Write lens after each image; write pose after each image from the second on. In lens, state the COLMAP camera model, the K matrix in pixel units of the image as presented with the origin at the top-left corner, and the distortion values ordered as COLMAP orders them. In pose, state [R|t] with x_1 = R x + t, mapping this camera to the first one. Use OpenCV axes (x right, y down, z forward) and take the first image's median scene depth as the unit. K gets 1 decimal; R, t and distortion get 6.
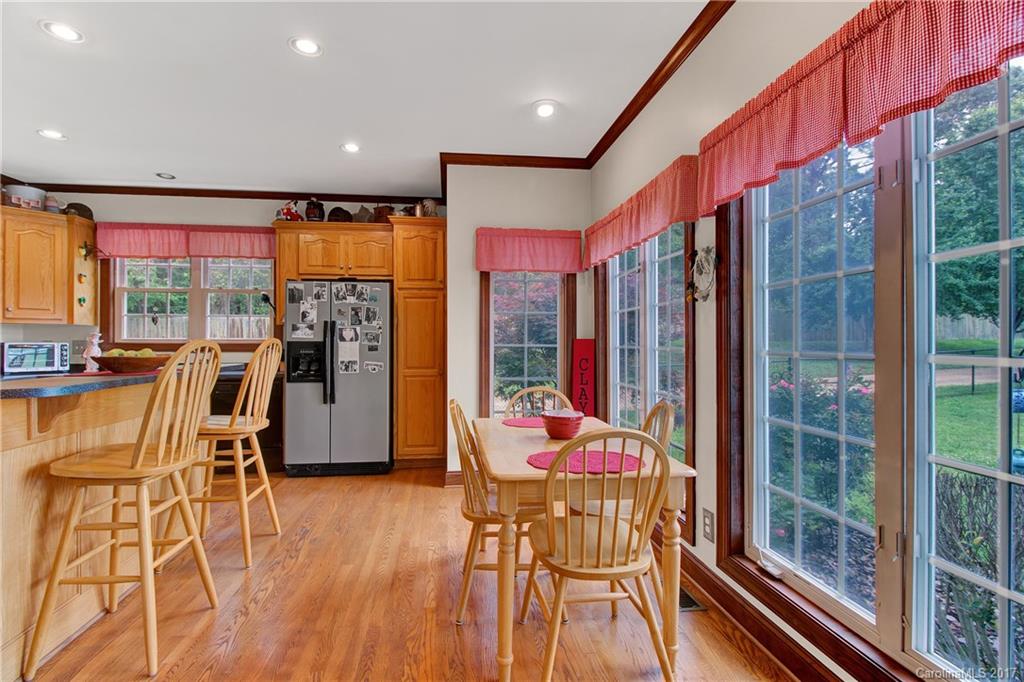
lens RADIAL K [[471.8, 0, 510.1], [0, 471.8, 340.2], [0, 0, 1]] dist [-0.001382, -0.000178]
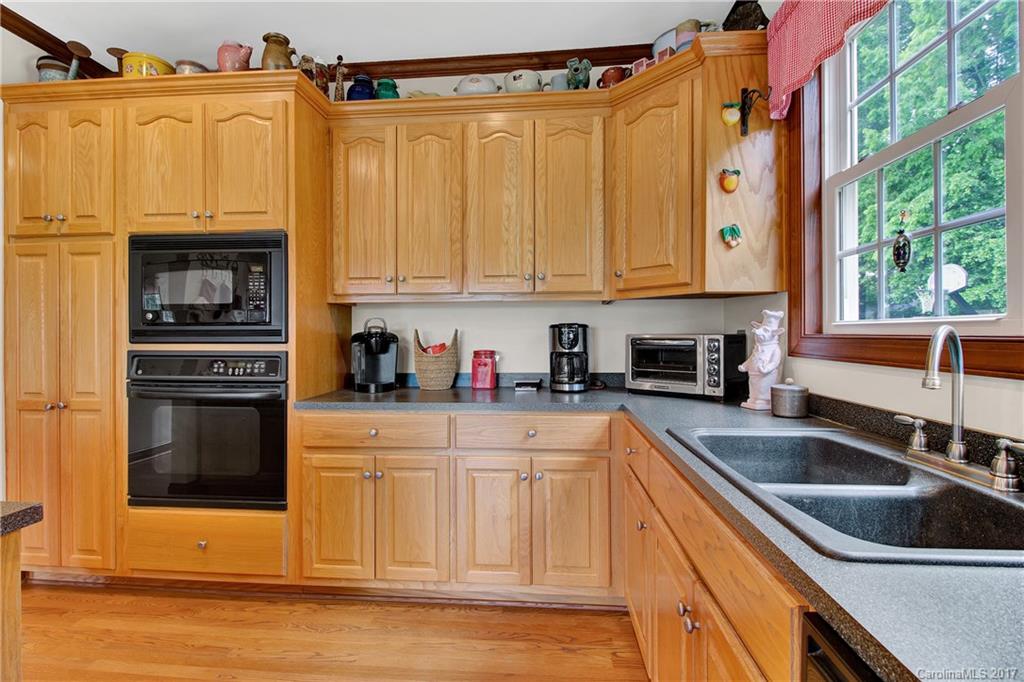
lens RADIAL K [[471.8, 0, 509.9], [0, 471.8, 335.5], [0, 0, 1]] dist [-0.001382, -0.000178]
pose [[-0.215625, 0.005699, -0.976460, -0.456369], [0.002365, 0.999983, 0.005314, 0.003382], [0.976473, -0.001163, -0.215635, 0.897388]]
